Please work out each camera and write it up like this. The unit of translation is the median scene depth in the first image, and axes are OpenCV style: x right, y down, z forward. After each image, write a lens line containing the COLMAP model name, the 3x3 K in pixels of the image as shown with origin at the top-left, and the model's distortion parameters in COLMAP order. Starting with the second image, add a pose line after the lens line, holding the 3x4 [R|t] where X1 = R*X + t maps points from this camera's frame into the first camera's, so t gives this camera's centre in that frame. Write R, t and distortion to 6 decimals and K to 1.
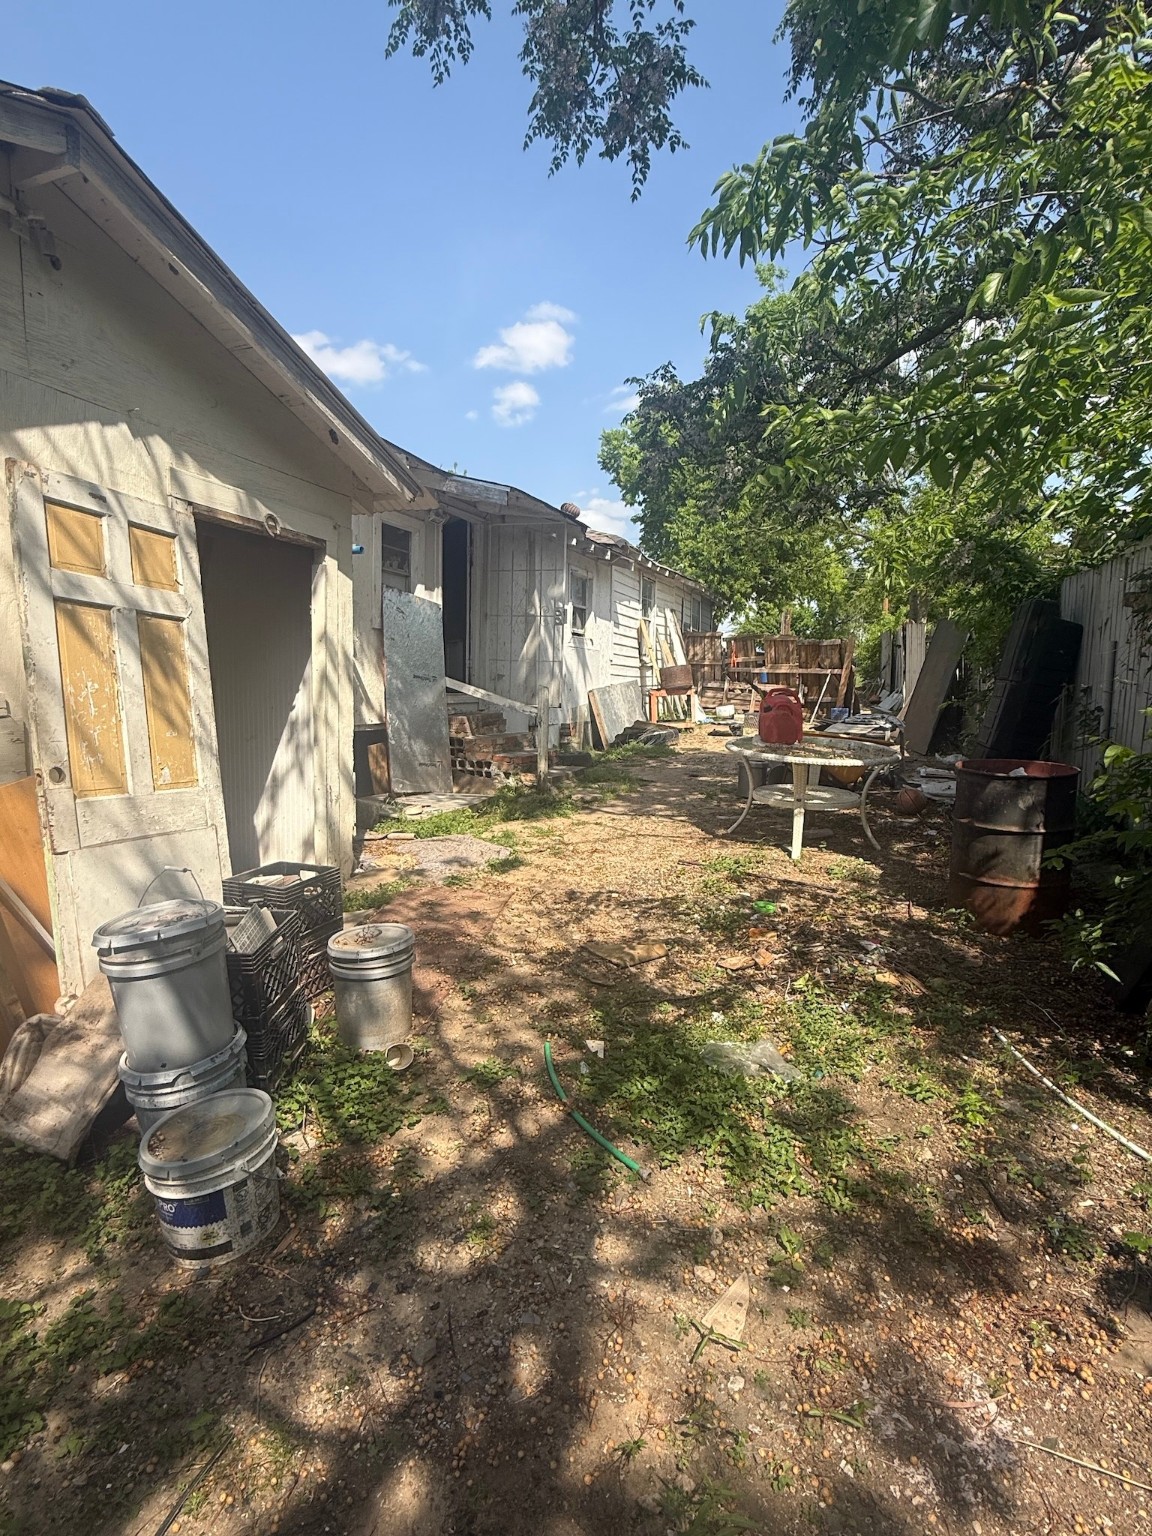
lens RADIAL K [[759.0, 0, 573.6], [0, 759.0, 770.5], [0, 0, 1]] dist [0.000161, -0.000002]
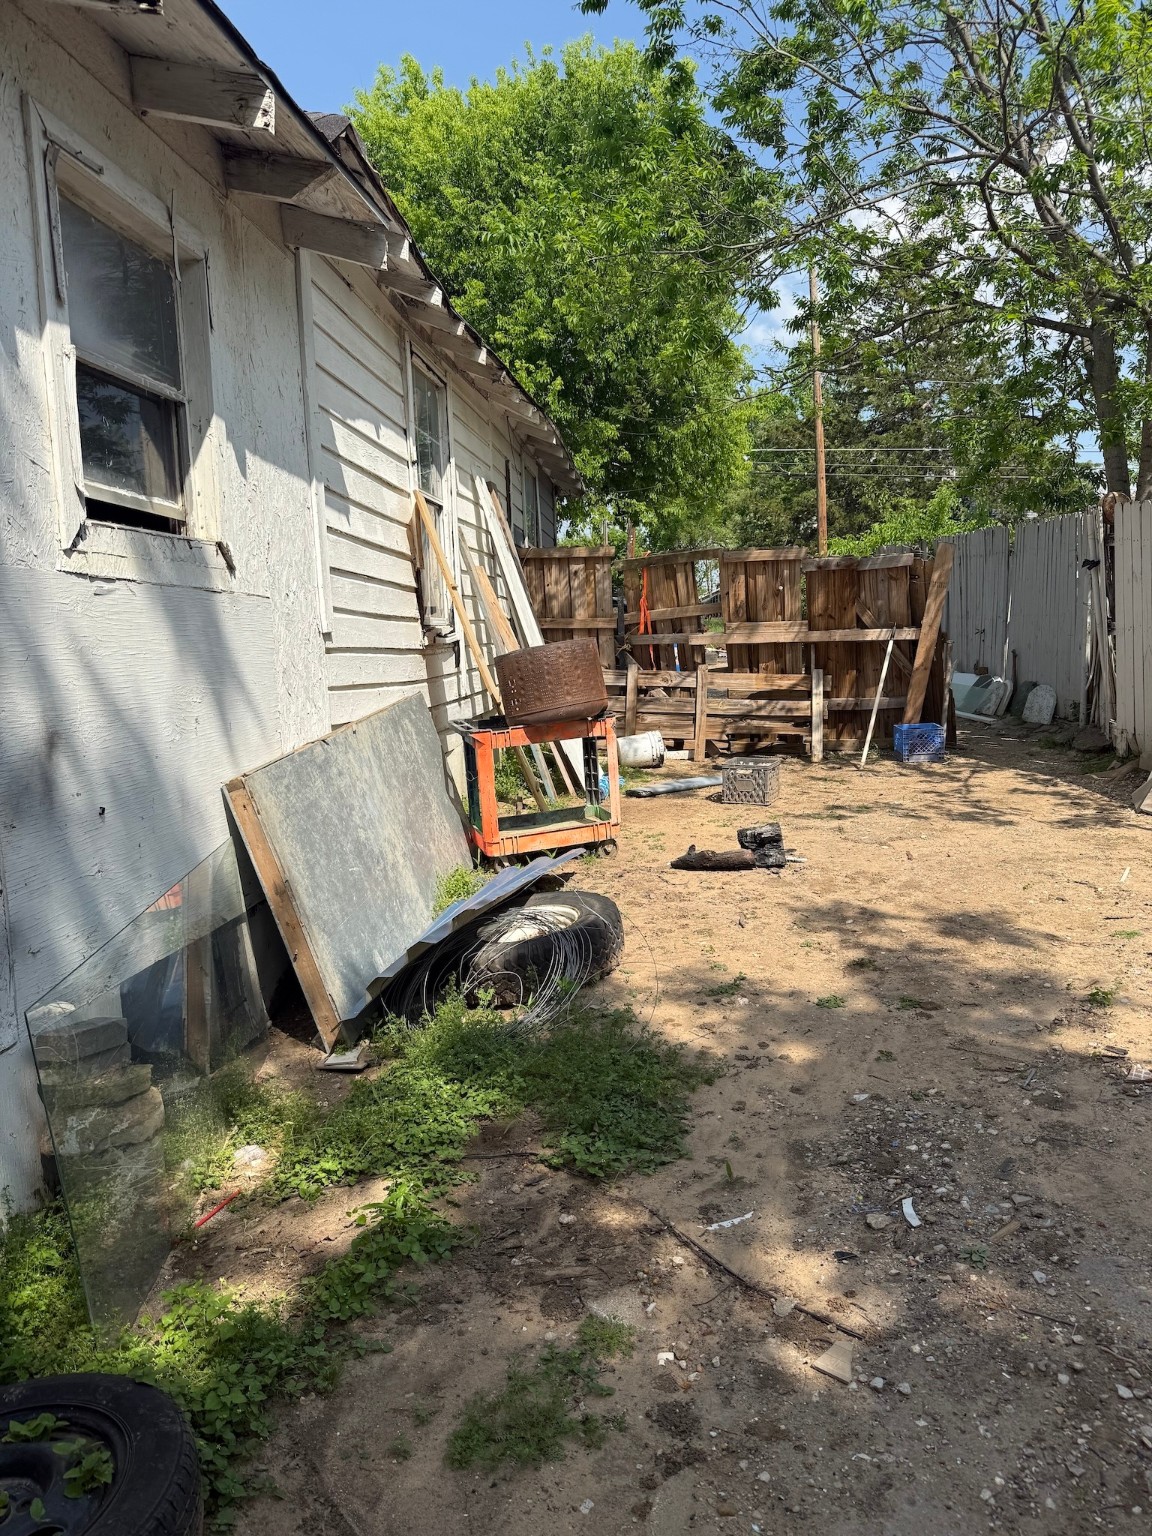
lens RADIAL K [[1068.8, 0, 579.6], [0, 1068.8, 767.7], [0, 0, 1]] dist [0.005242, 0.000101]
pose [[0.962317, -0.072213, 0.262165, 0.030187], [0.073066, 0.997306, 0.006504, -0.085436], [-0.261929, 0.012897, 0.965001, 0.557984]]
